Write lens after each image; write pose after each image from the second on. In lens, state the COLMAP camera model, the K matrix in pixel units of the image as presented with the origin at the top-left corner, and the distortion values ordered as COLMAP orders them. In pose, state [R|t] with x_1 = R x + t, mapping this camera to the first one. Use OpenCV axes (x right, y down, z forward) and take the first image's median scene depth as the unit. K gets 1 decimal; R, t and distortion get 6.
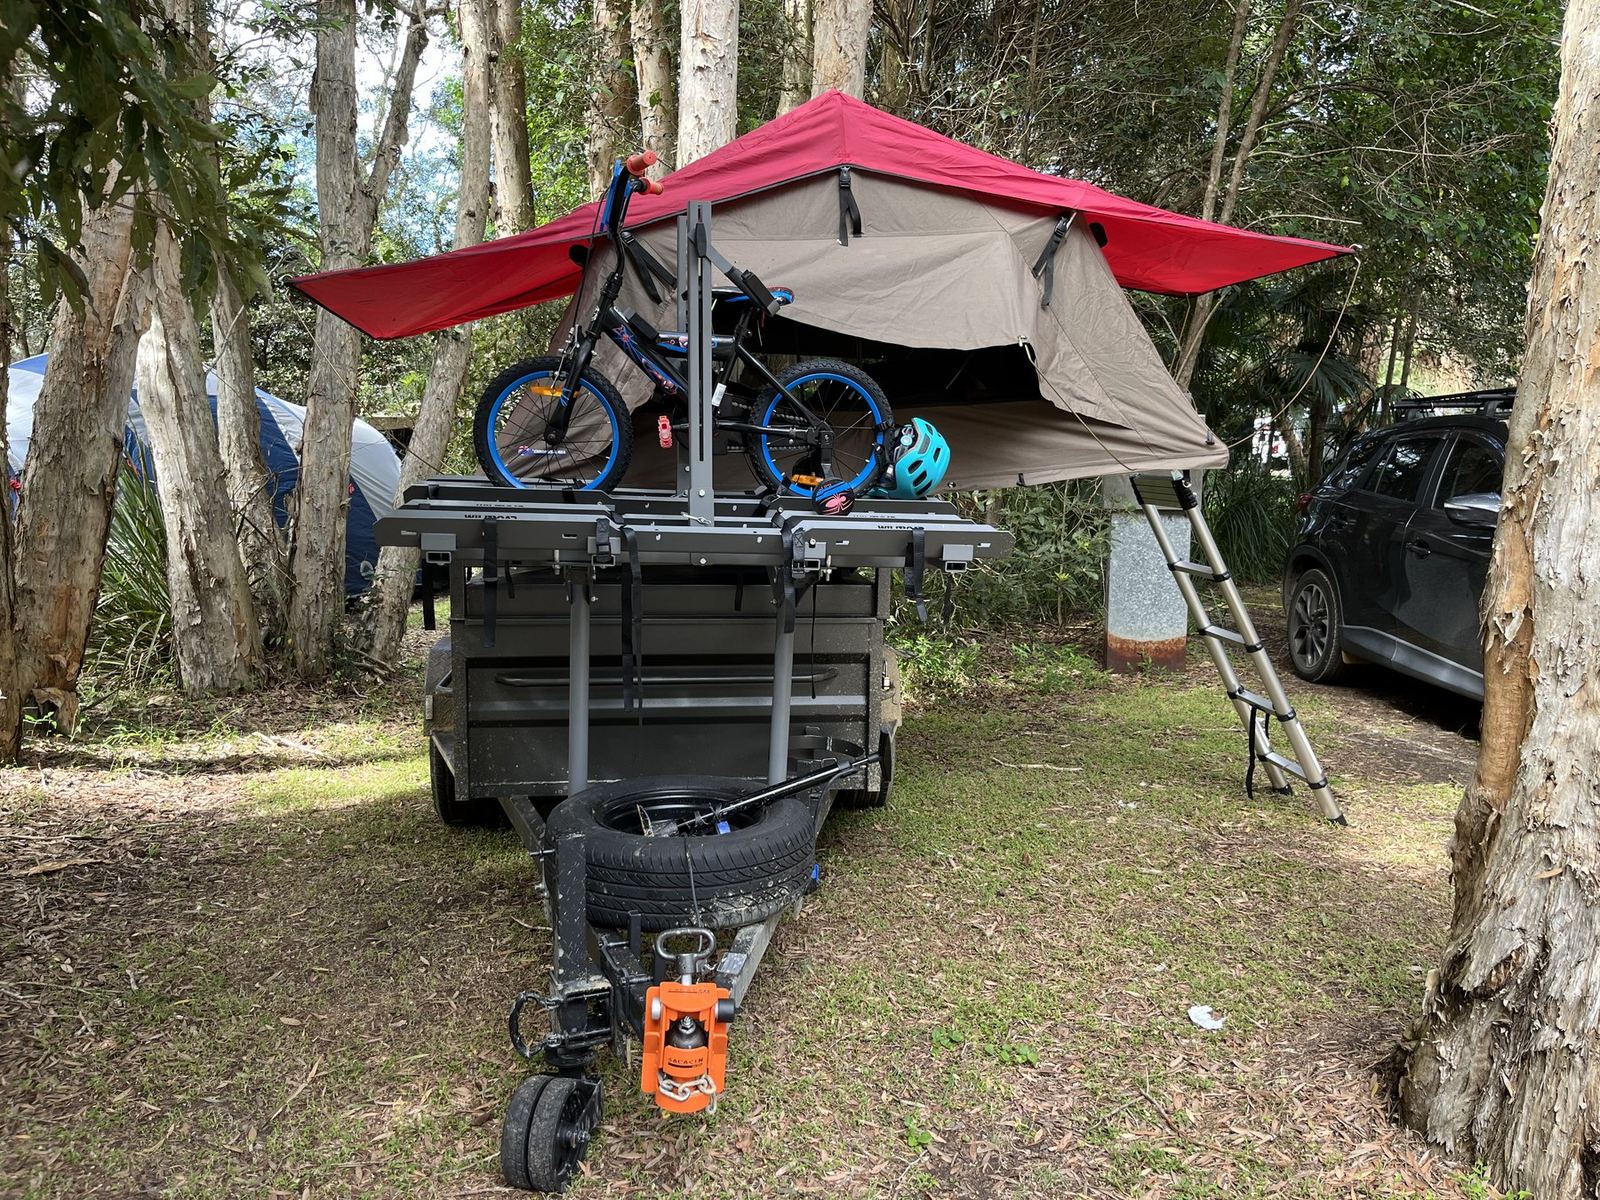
lens RADIAL K [[1254.4, 0, 805.9], [0, 1254.4, 622.1], [0, 0, 1]] dist [0.081248, -0.127268]
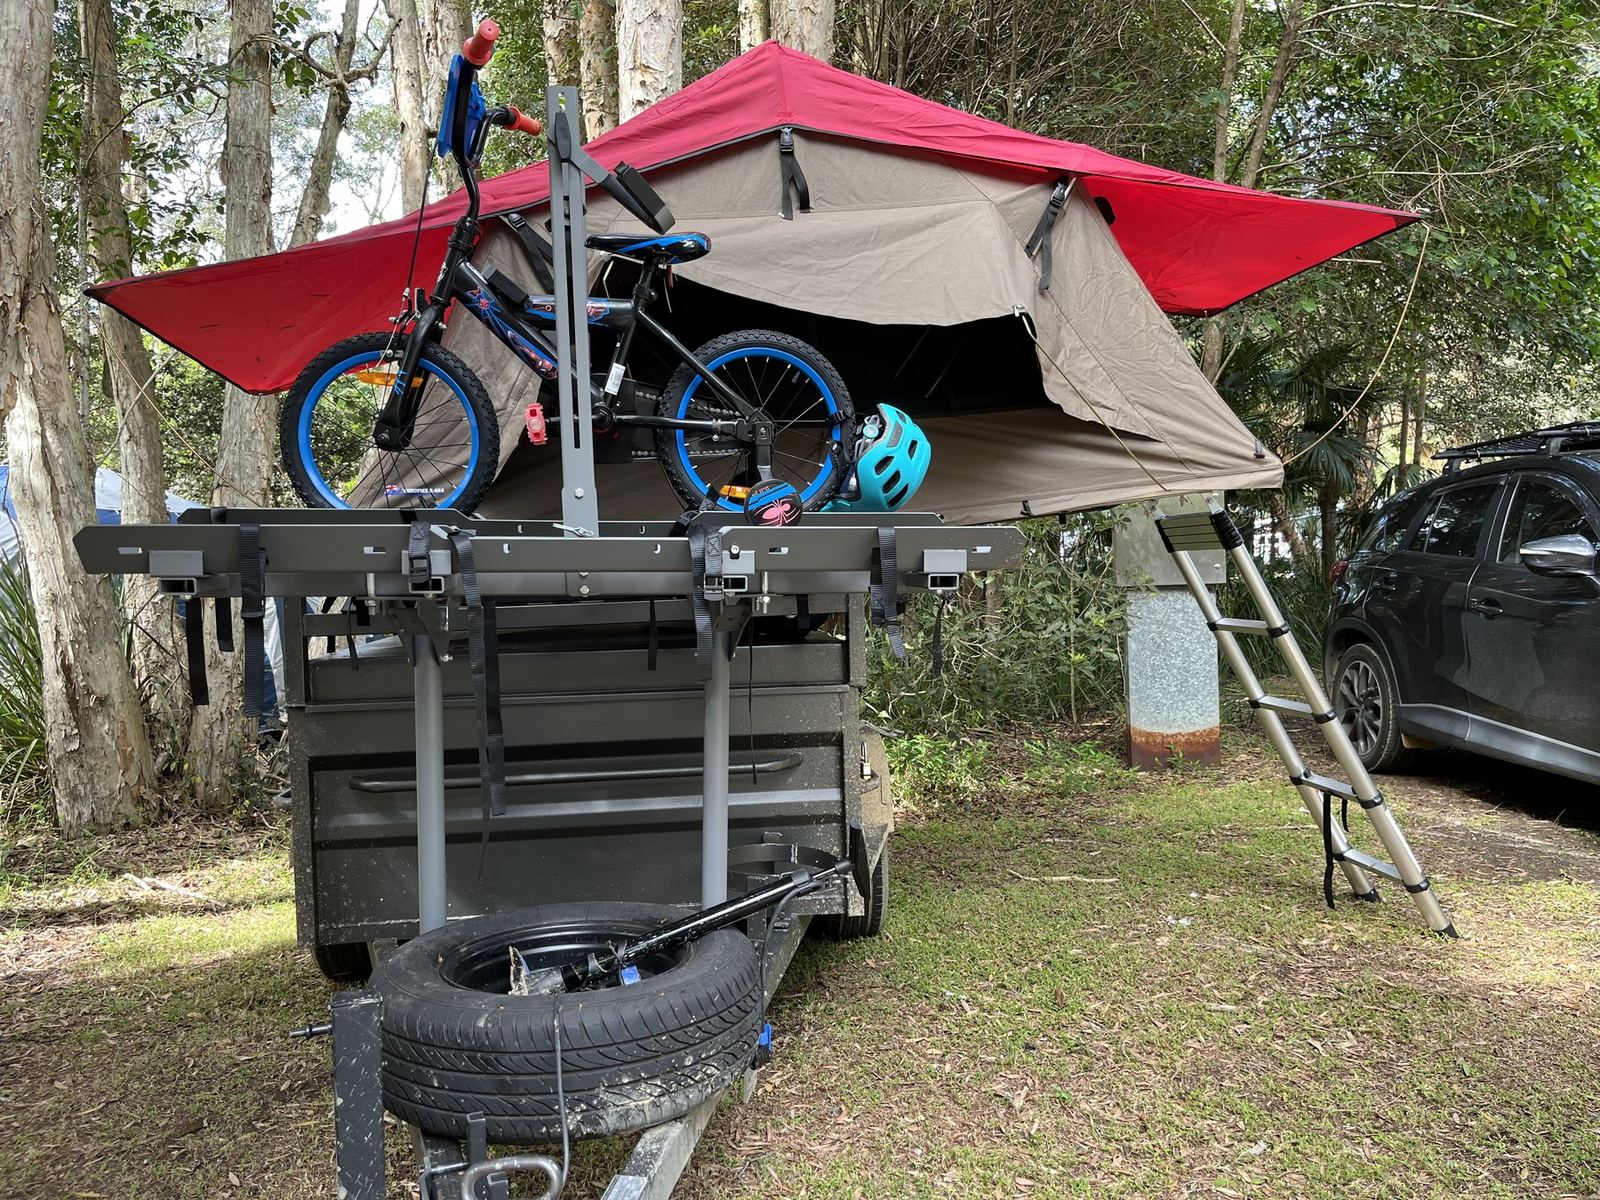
lens RADIAL K [[1254.4, 0, 805.9], [0, 1254.4, 622.1], [0, 0, 1]] dist [0.081248, -0.127268]
pose [[0.999243, -0.038871, -0.001533, 0.027823], [0.038523, 0.994244, -0.099979, 0.029379], [0.005410, 0.099844, 0.994988, 0.196131]]
